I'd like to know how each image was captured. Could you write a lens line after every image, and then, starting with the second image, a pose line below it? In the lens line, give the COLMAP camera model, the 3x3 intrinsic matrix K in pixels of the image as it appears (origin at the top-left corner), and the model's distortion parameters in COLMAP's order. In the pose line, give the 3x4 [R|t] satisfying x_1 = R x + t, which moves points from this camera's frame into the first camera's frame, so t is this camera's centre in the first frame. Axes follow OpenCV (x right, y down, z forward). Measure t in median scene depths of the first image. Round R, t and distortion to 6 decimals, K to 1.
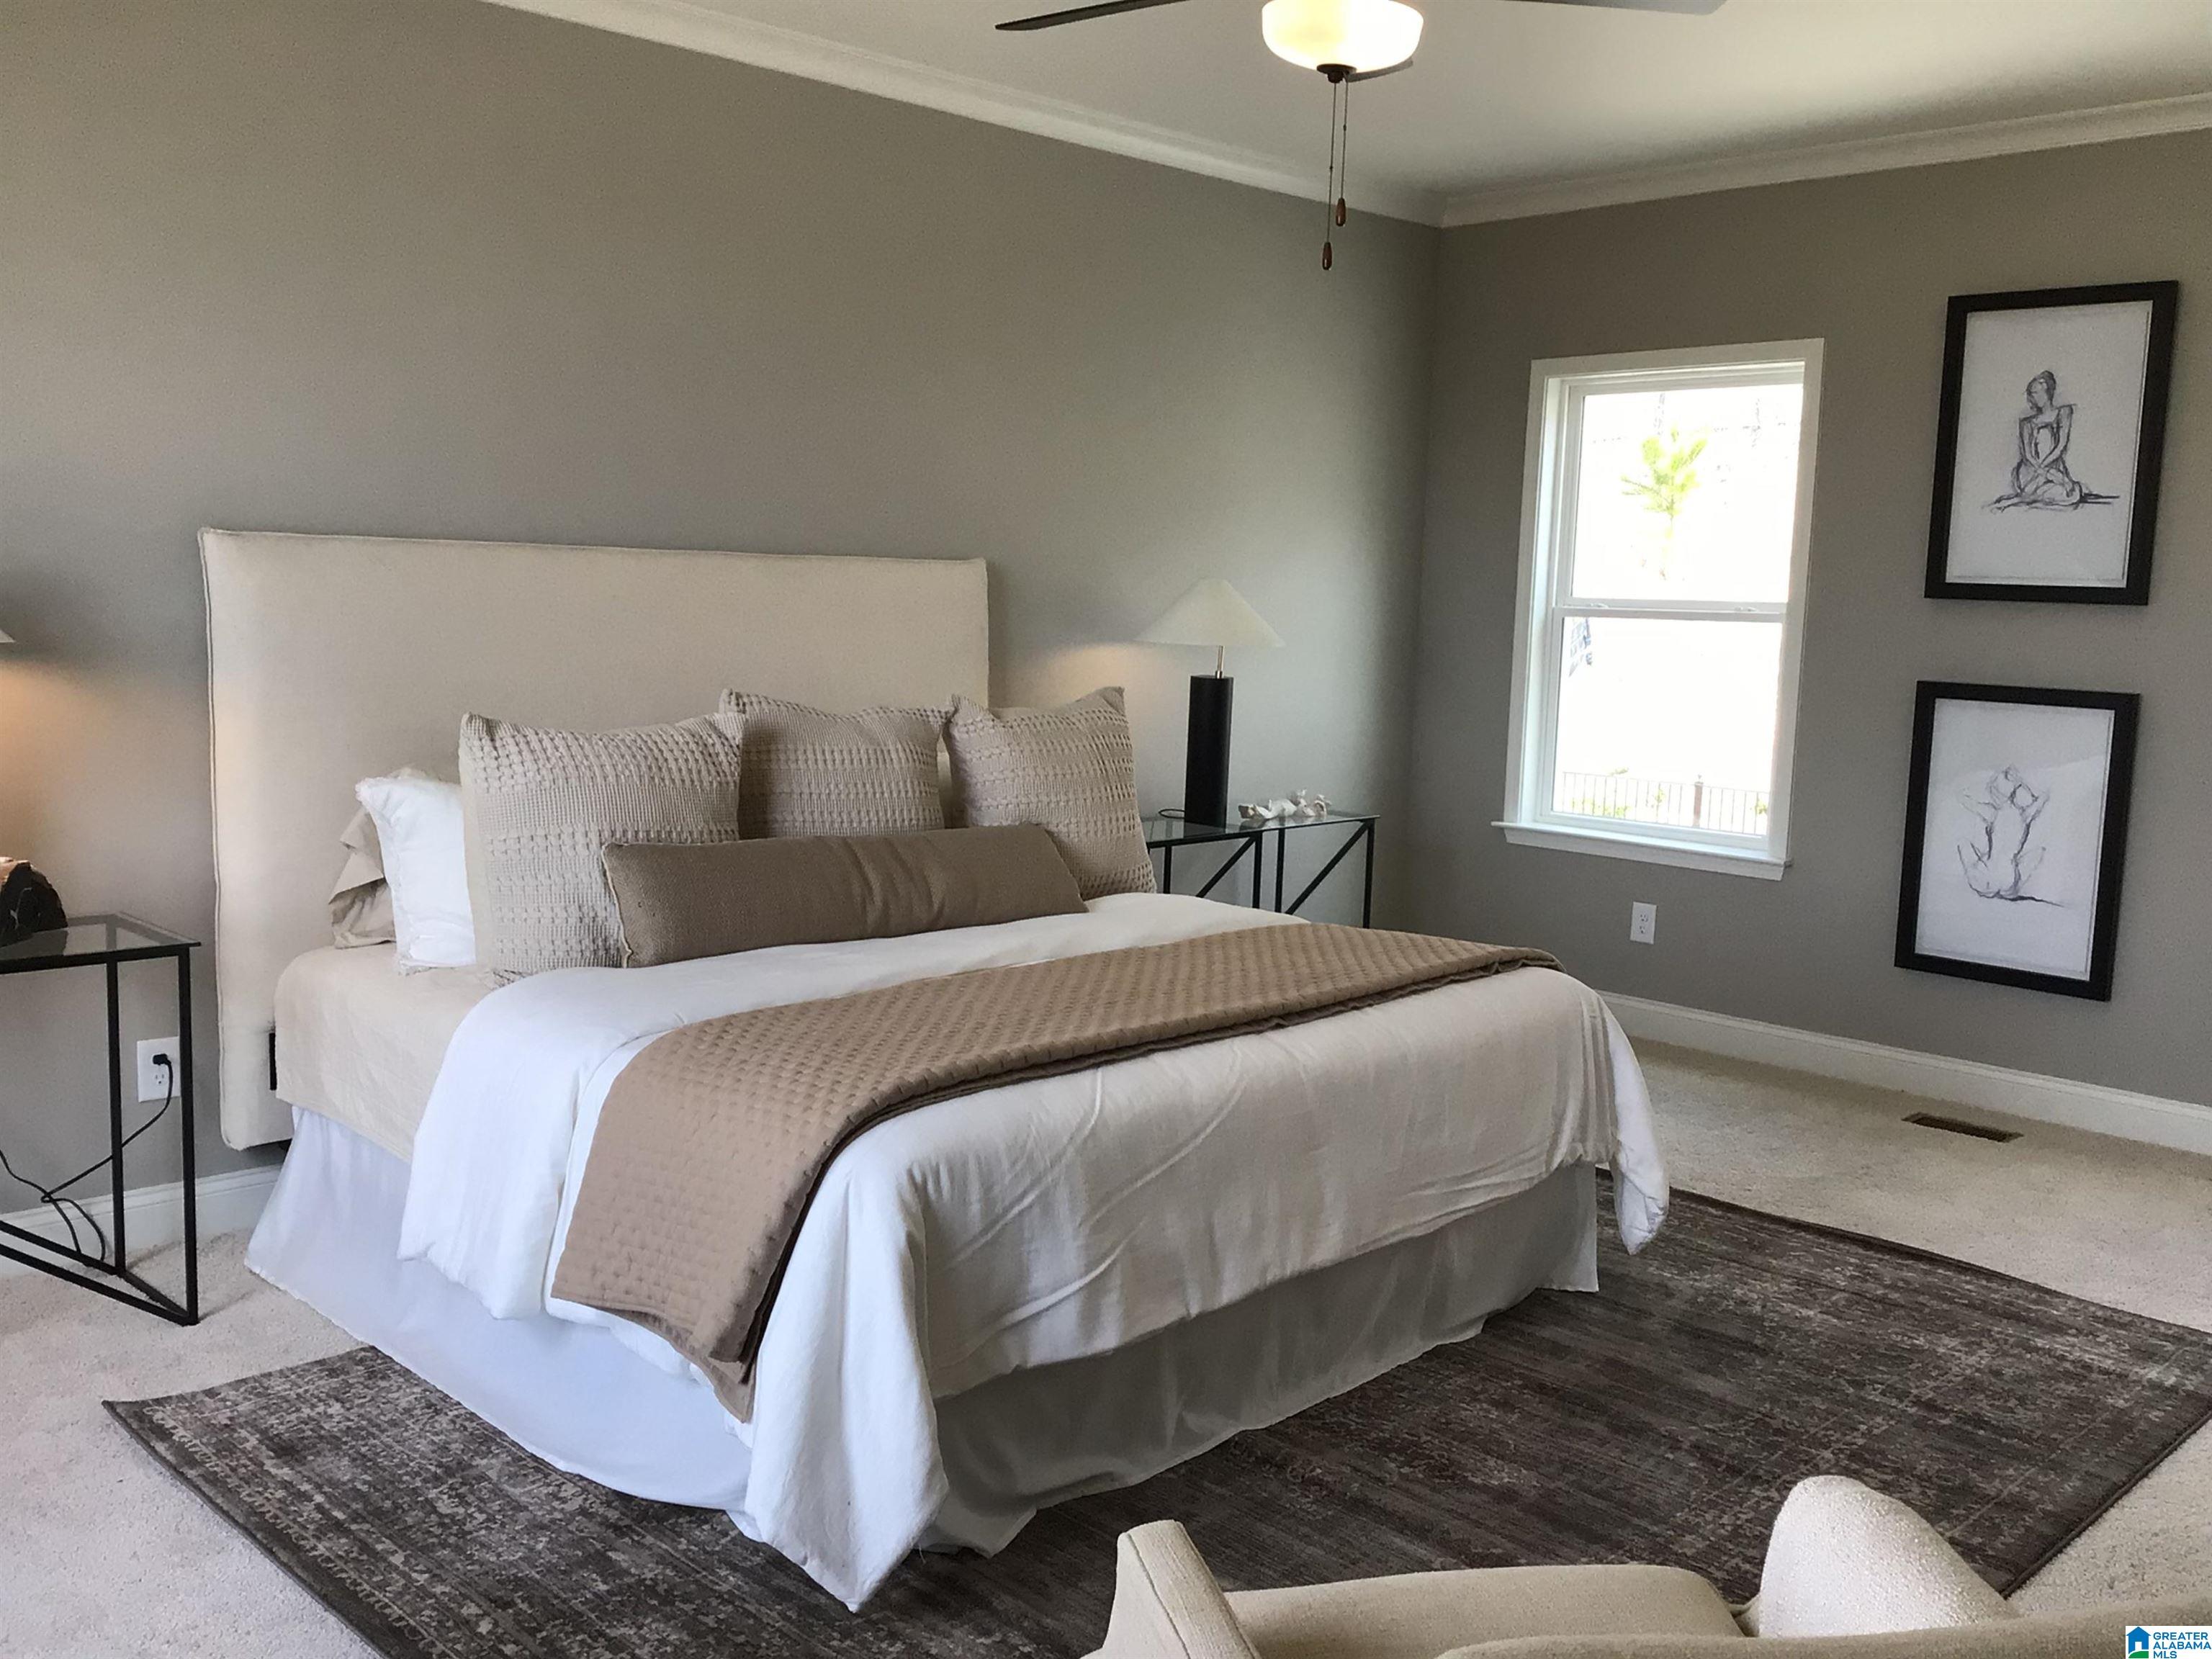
lens RADIAL K [[1996.0, 0, 1110.0], [0, 1996.0, 817.2], [0, 0, 1]] dist [0.092037, -0.144233]
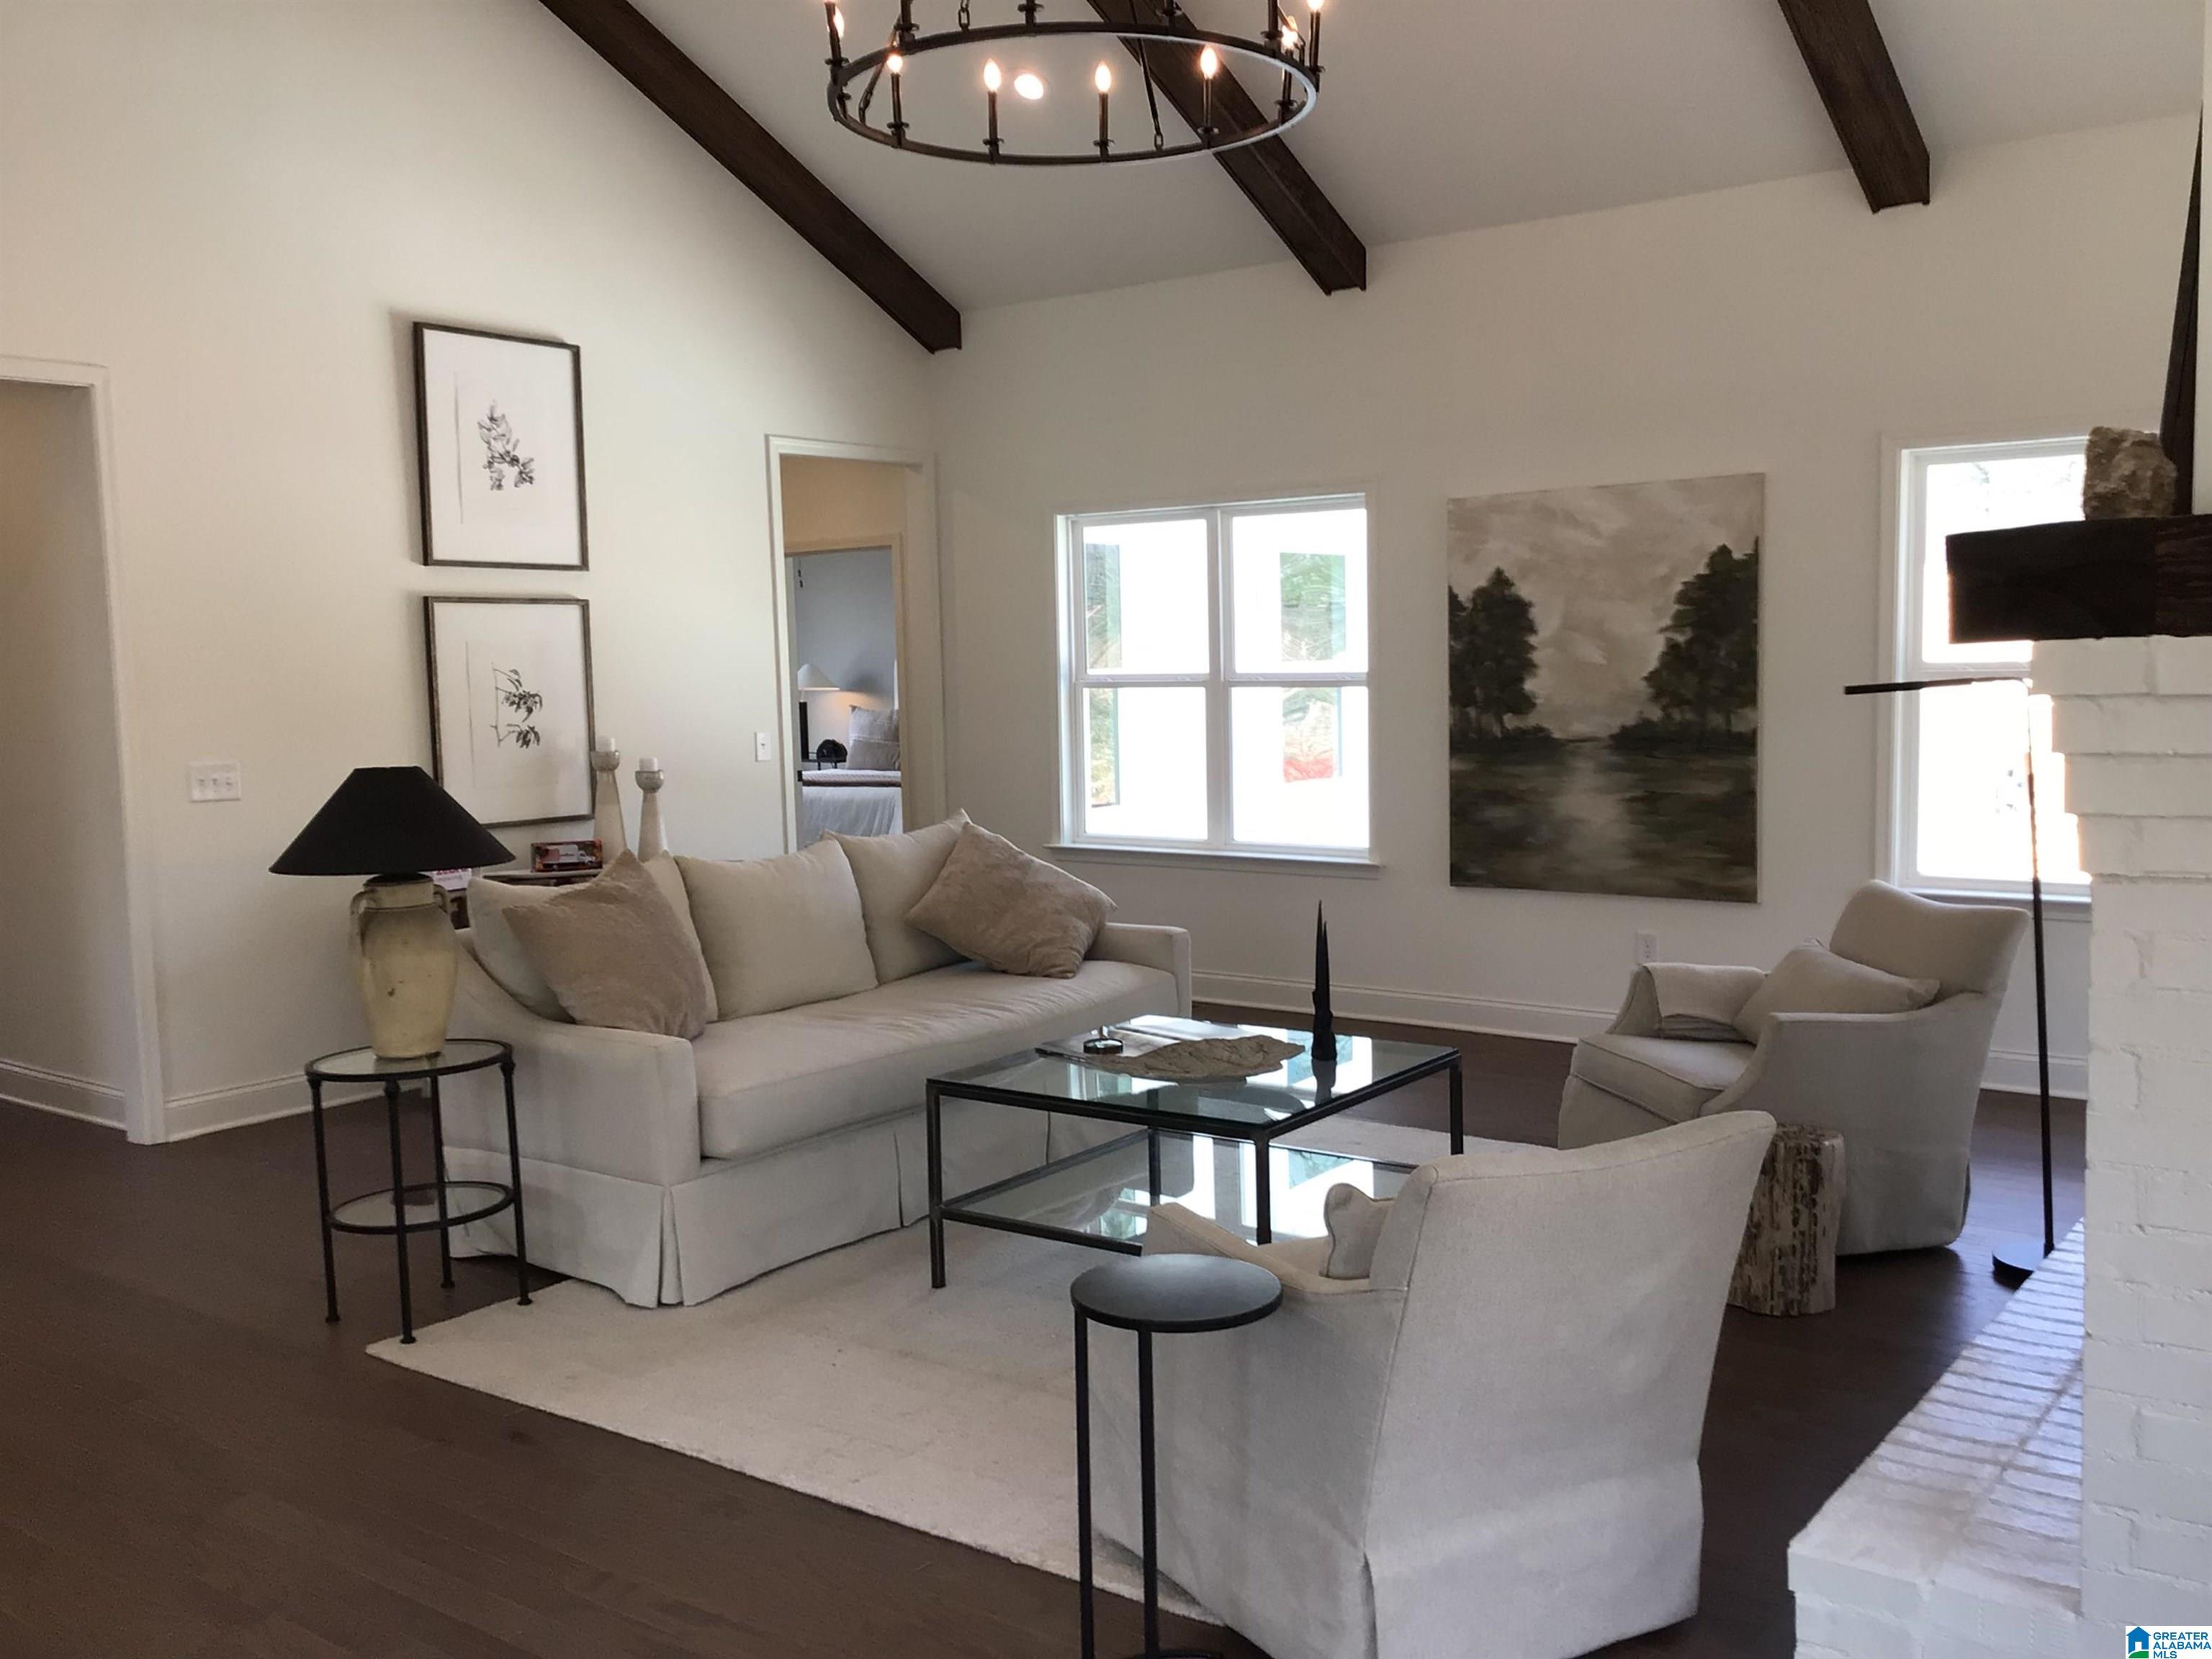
lens RADIAL K [[1996.0, 0, 1104.6], [0, 1996.0, 821.7], [0, 0, 1]] dist [0.092037, -0.144233]
pose [[0.132470, 0.055254, -0.989646, 3.387719], [-0.088418, 0.995123, 0.043725, -0.037967], [0.987235, 0.081711, 0.136710, 0.929326]]
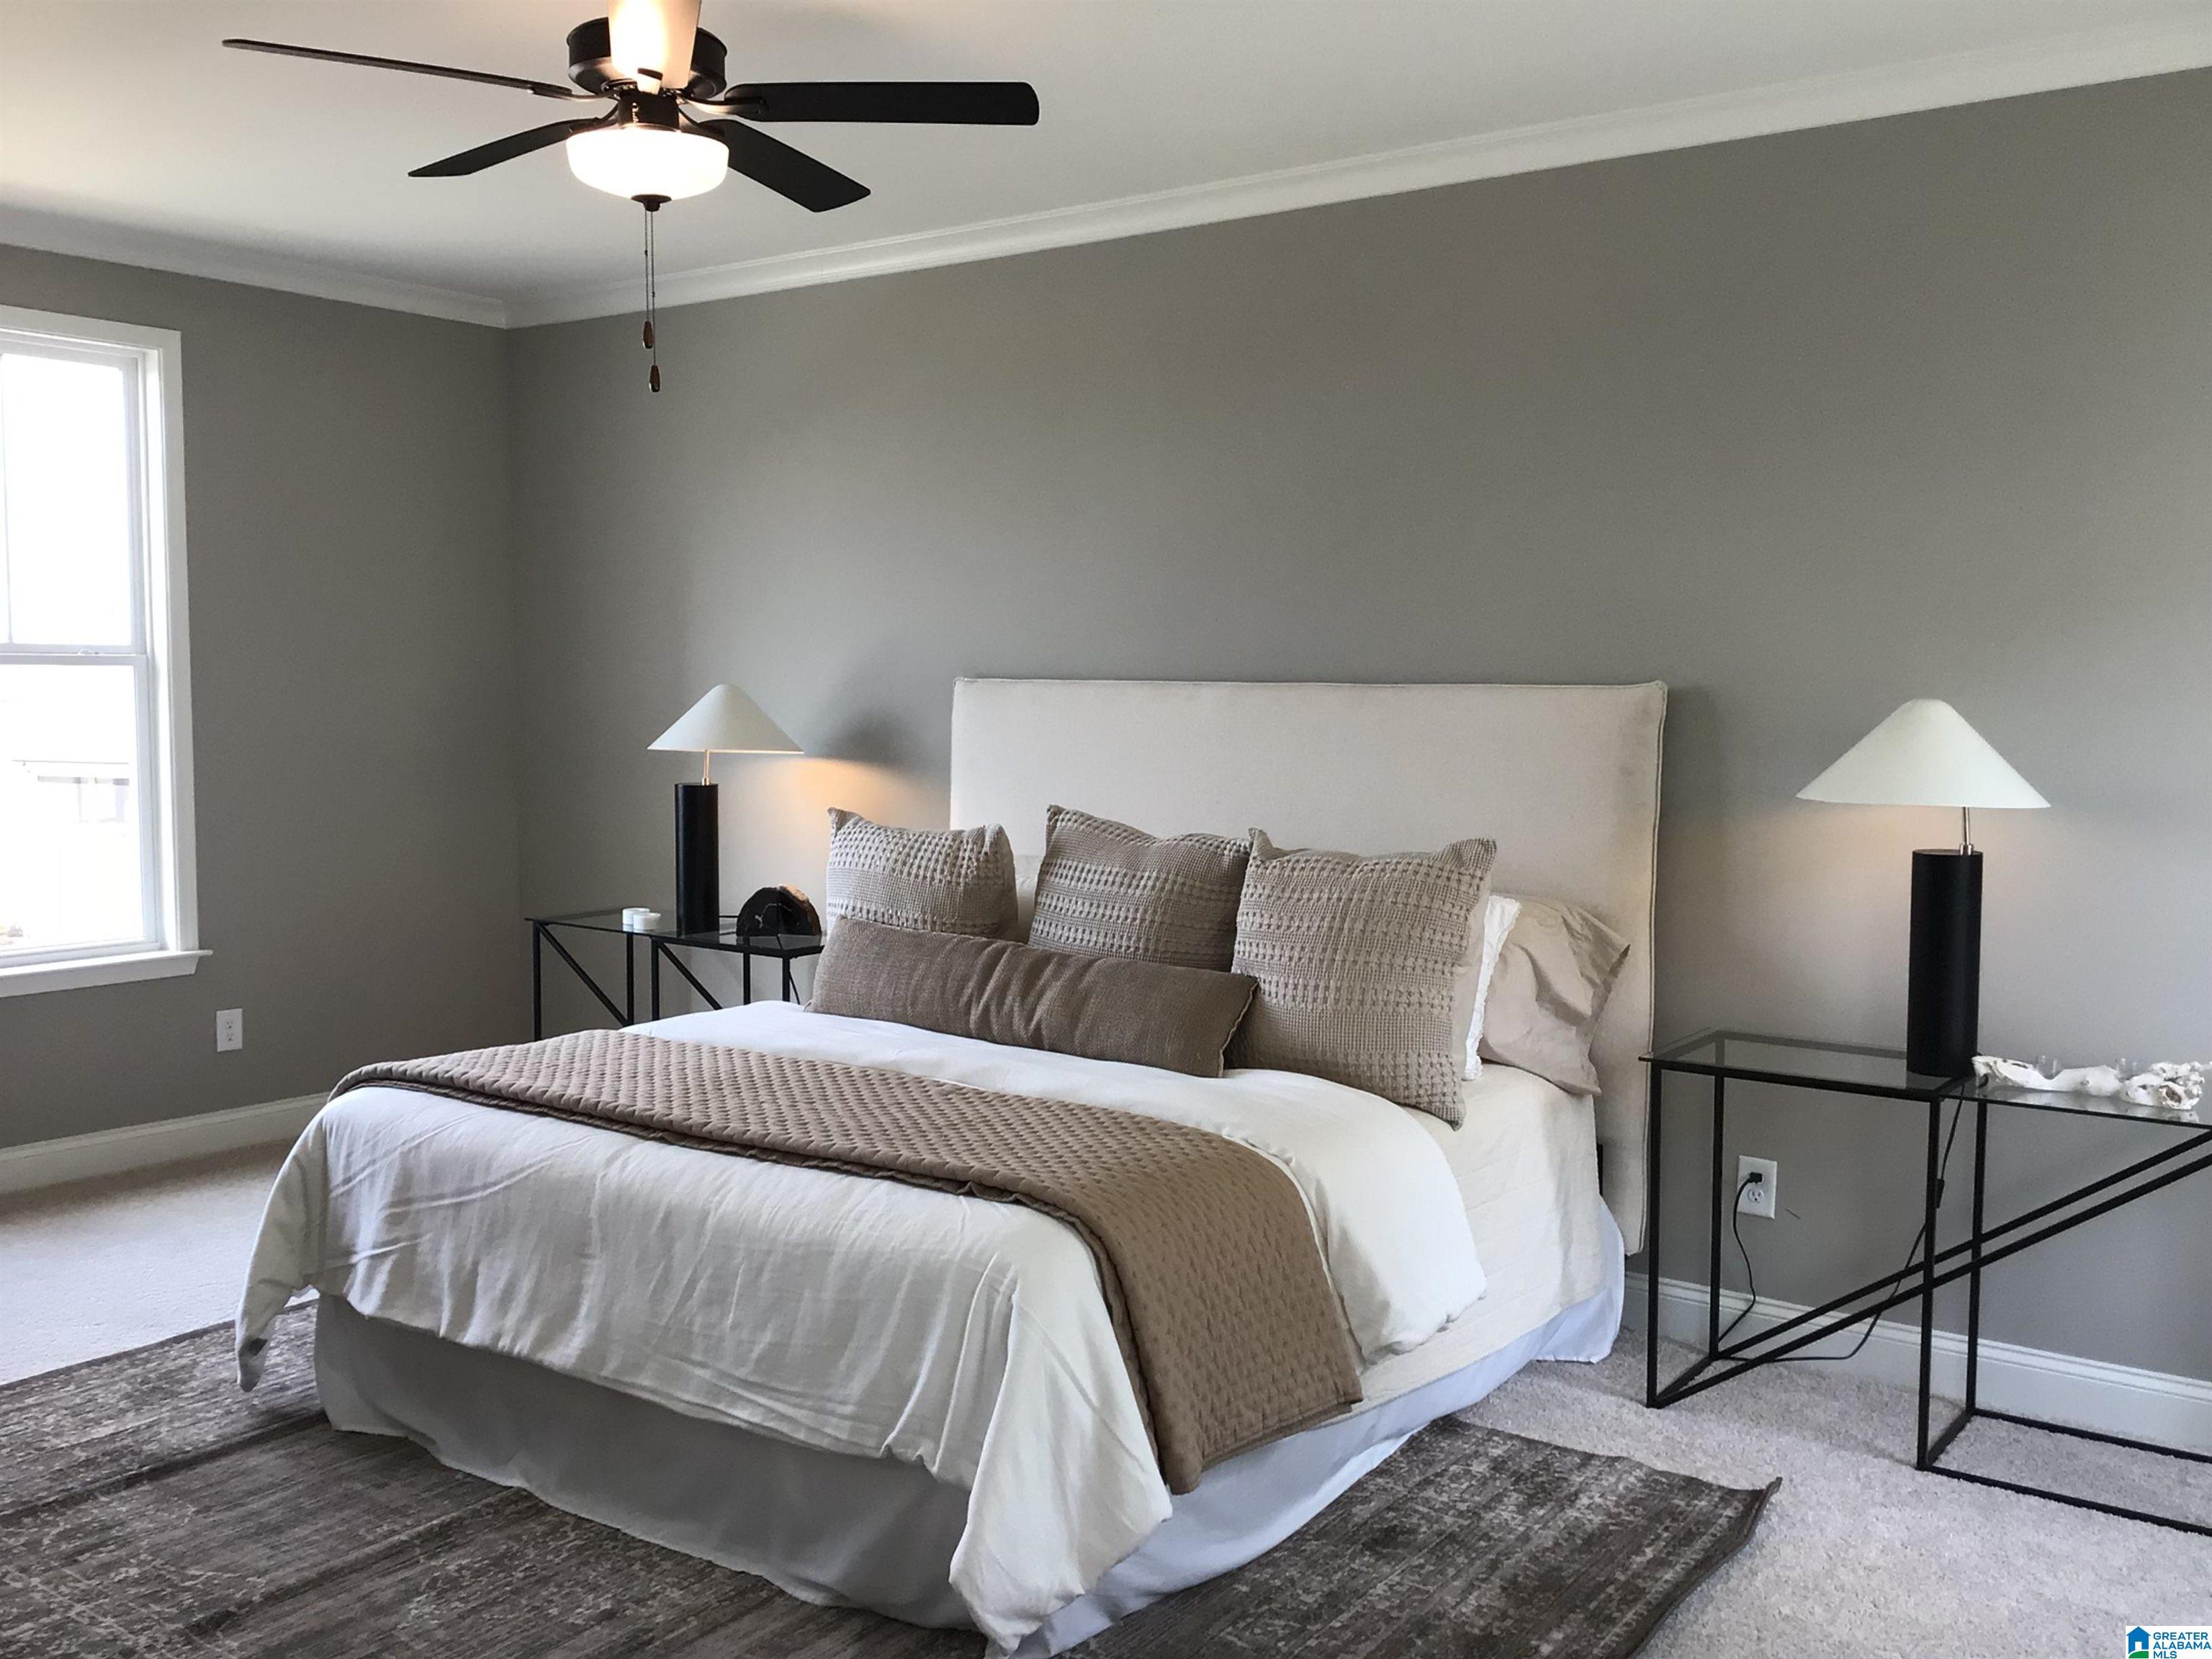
lens RADIAL K [[1996.0, 0, 1110.3], [0, 1996.0, 839.9], [0, 0, 1]] dist [0.092037, -0.144233]
pose [[0.144570, 0.049226, -0.988269, 0.975699], [-0.121073, 0.992137, 0.031707, -0.090707], [0.982060, 0.115069, 0.149393, 0.938513]]
